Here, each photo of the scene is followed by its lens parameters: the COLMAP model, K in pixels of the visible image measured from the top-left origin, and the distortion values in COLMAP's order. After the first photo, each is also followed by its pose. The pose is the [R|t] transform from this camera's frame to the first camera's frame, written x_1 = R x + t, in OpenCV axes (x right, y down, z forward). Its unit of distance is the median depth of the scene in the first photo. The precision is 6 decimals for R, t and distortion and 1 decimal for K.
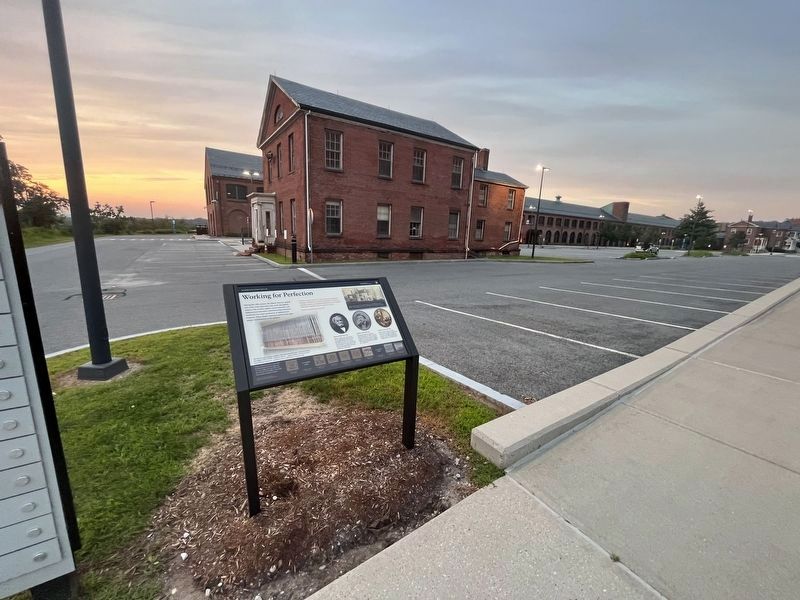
lens RADIAL K [[321.2, 0, 401.5], [0, 321.2, 301.1], [0, 0, 1]] dist [-0.000022, -0.000008]
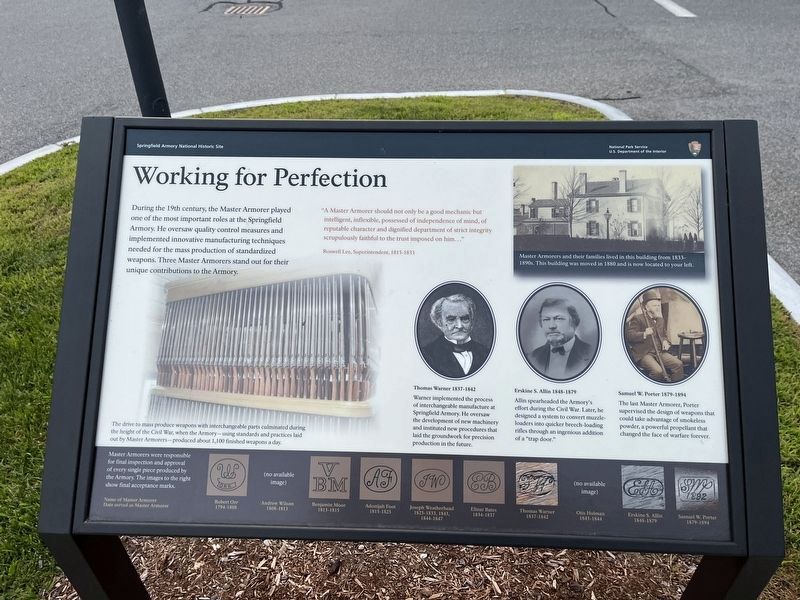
lens RADIAL K [[608.1, 0, 399.0], [0, 608.1, 298.5], [0, 0, 1]] dist [0.016886, 0.002801]
pose [[0.815969, 0.305223, -0.490952, -0.009123], [-0.077712, 0.899462, 0.430034, -0.148277], [0.572849, -0.312741, 0.757652, 0.633835]]
